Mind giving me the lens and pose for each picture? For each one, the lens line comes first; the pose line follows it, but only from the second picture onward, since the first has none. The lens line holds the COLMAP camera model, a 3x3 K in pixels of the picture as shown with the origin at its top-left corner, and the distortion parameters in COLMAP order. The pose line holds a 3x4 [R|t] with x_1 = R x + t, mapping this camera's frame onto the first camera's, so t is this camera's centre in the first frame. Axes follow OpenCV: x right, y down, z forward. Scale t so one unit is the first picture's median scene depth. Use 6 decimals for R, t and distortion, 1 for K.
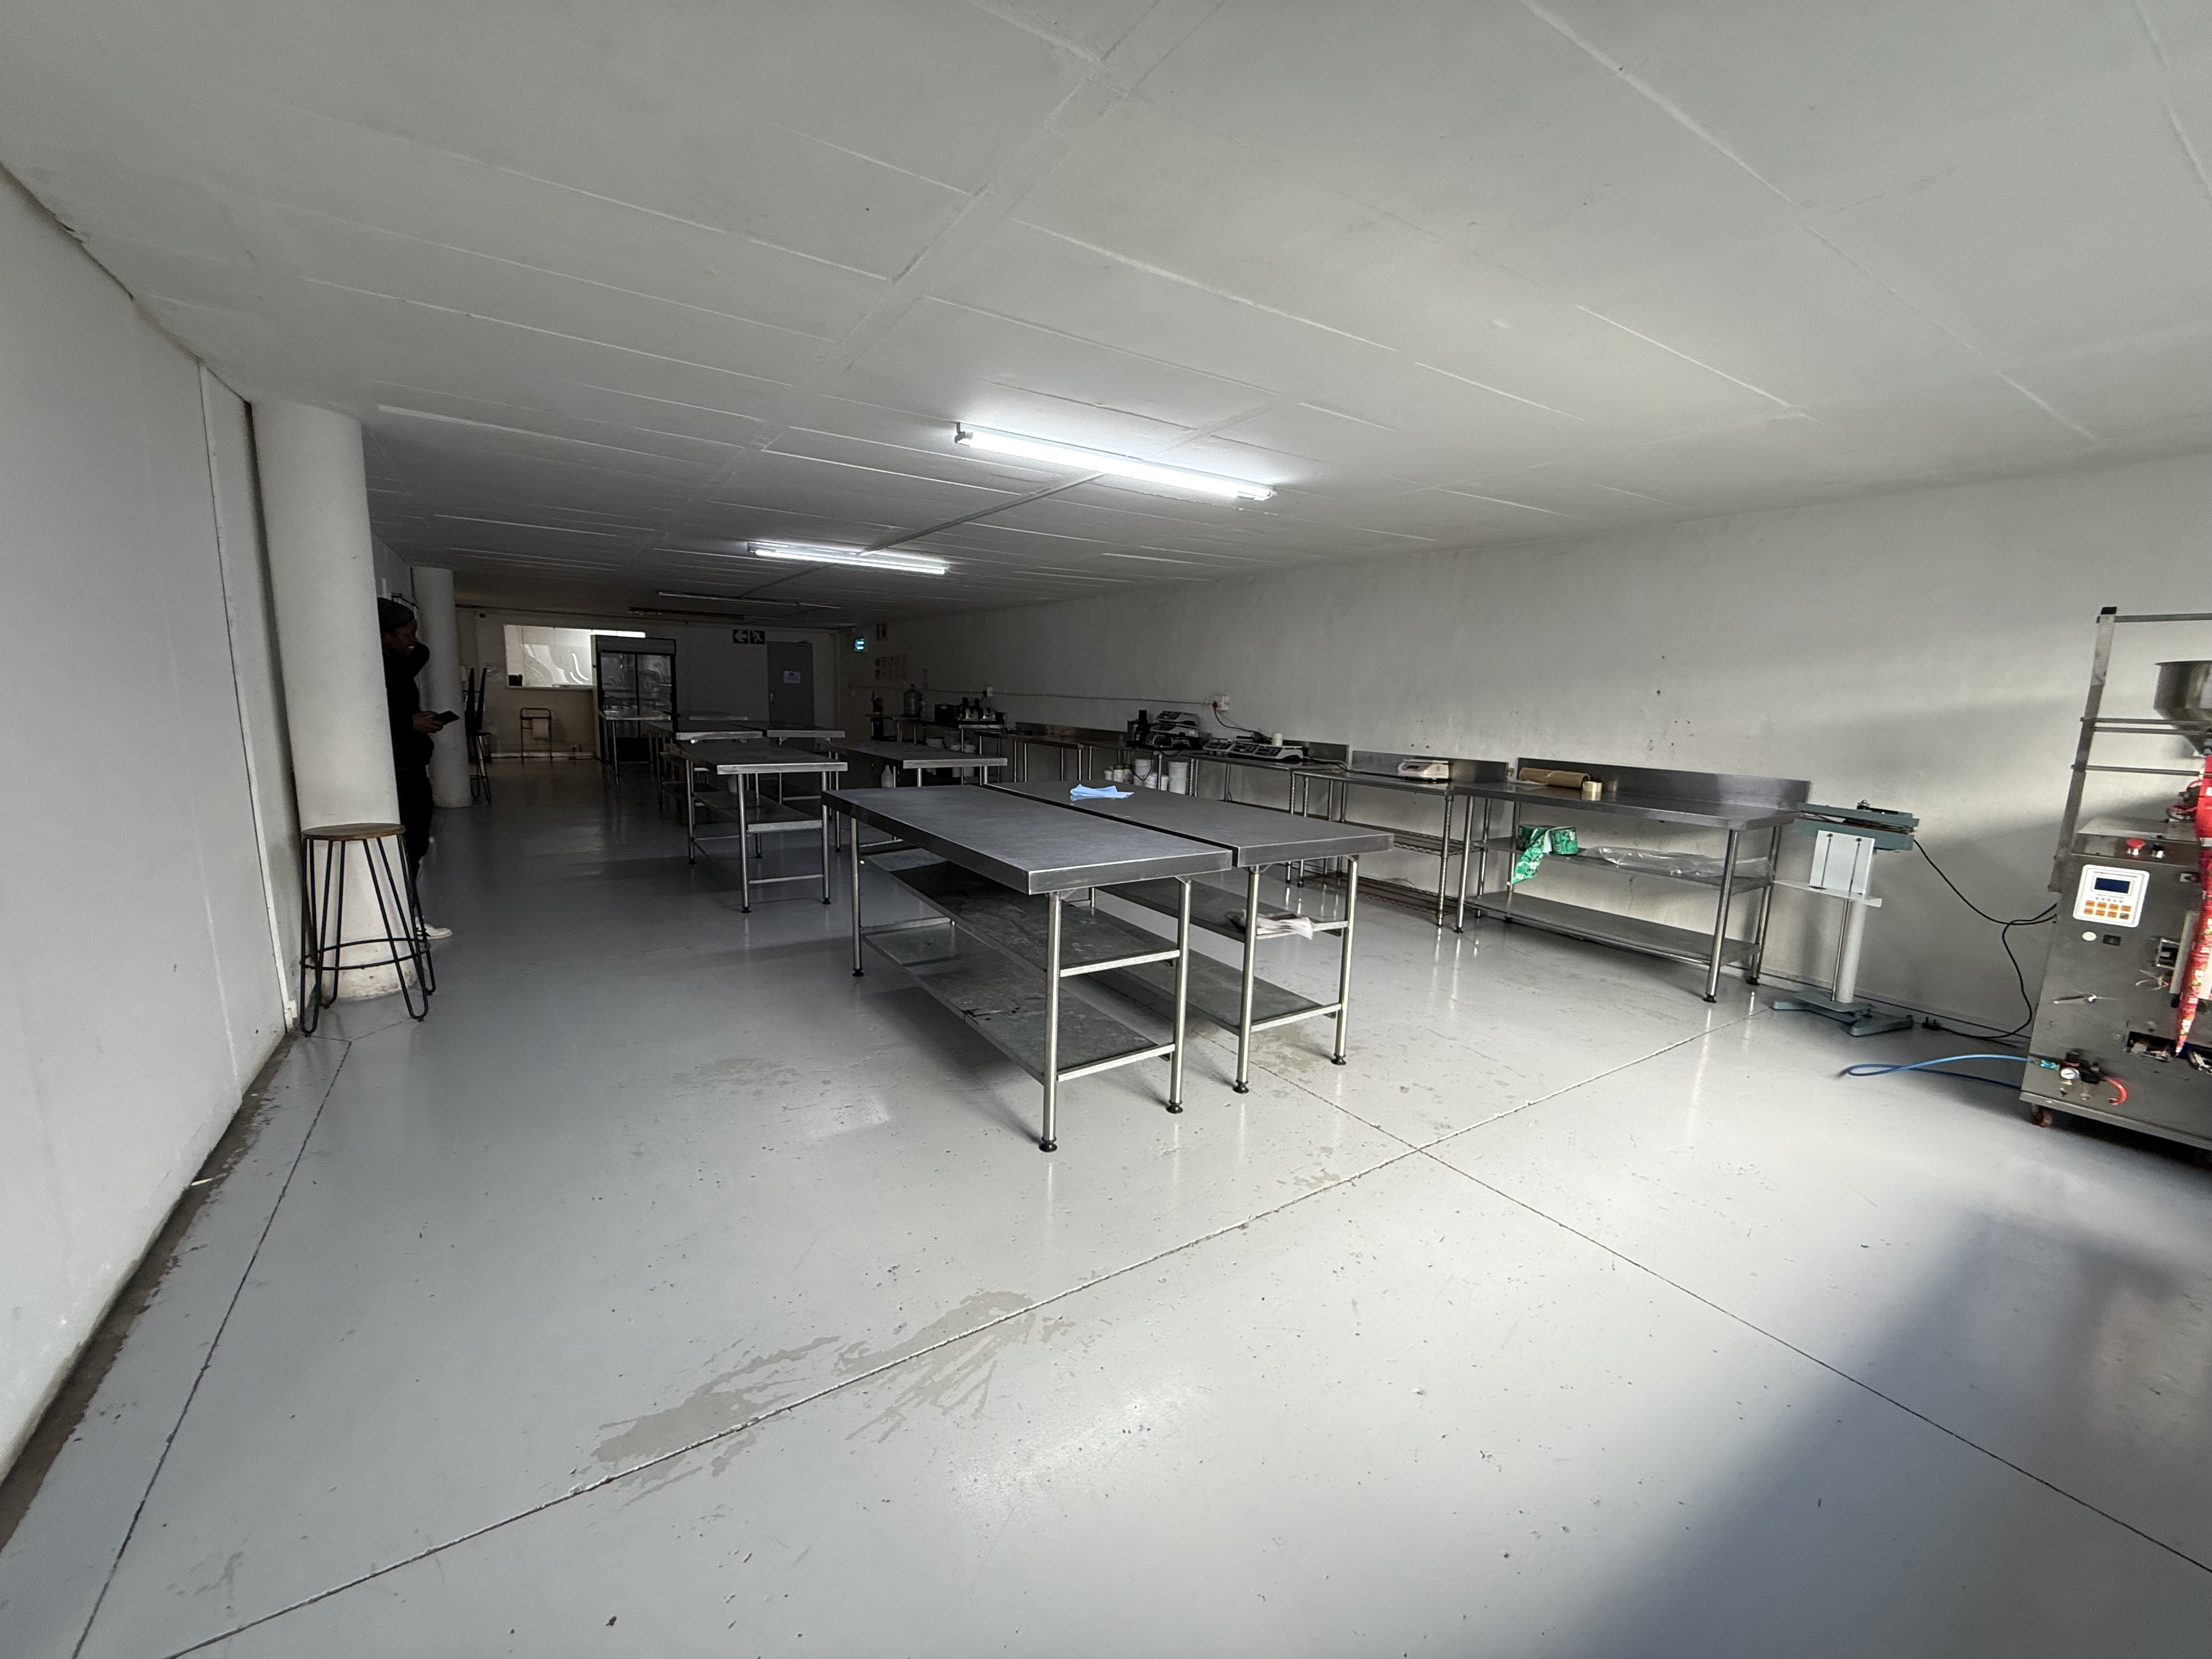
lens RADIAL K [[882.9, 0, 1100.4], [0, 882.9, 829.0], [0, 0, 1]] dist [-0.000229, 0.000146]
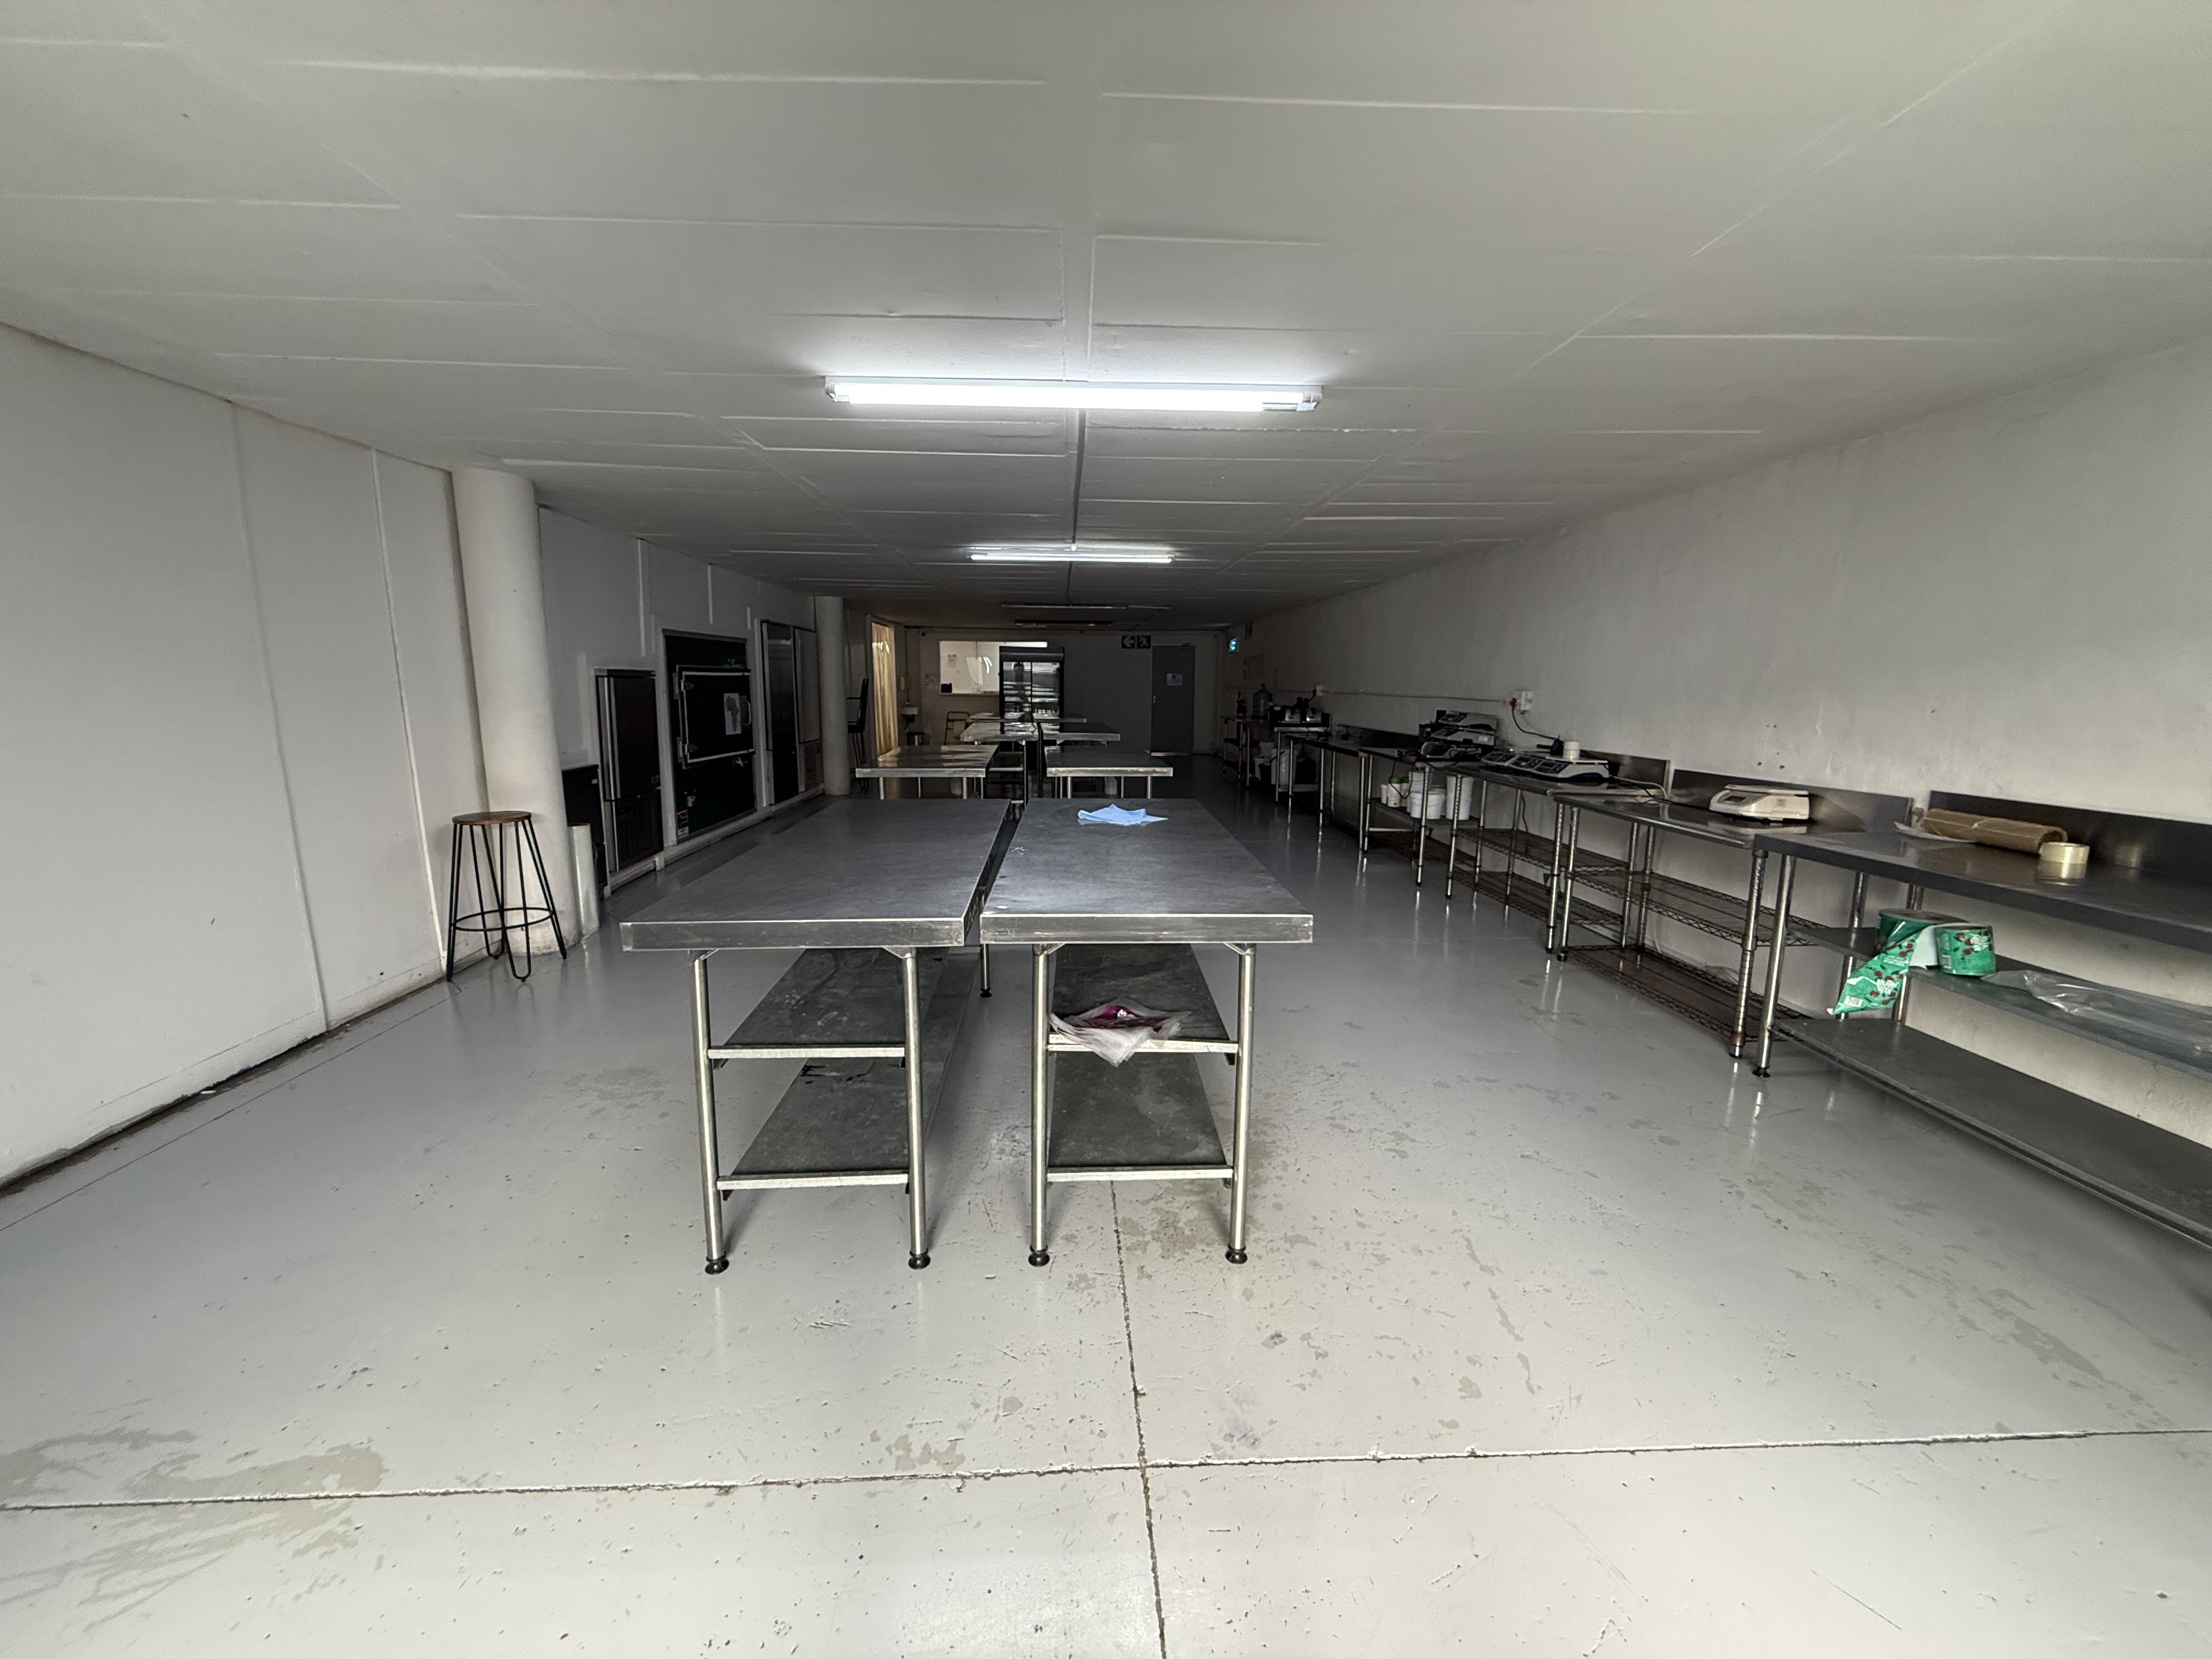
lens RADIAL K [[882.9, 0, 1103.5], [0, 882.9, 828.4], [0, 0, 1]] dist [-0.000229, 0.000146]
pose [[0.860684, 0.060317, -0.505555, 0.285088], [-0.060909, 0.998025, 0.015379, -0.030548], [0.505484, 0.017557, 0.862658, 0.223255]]
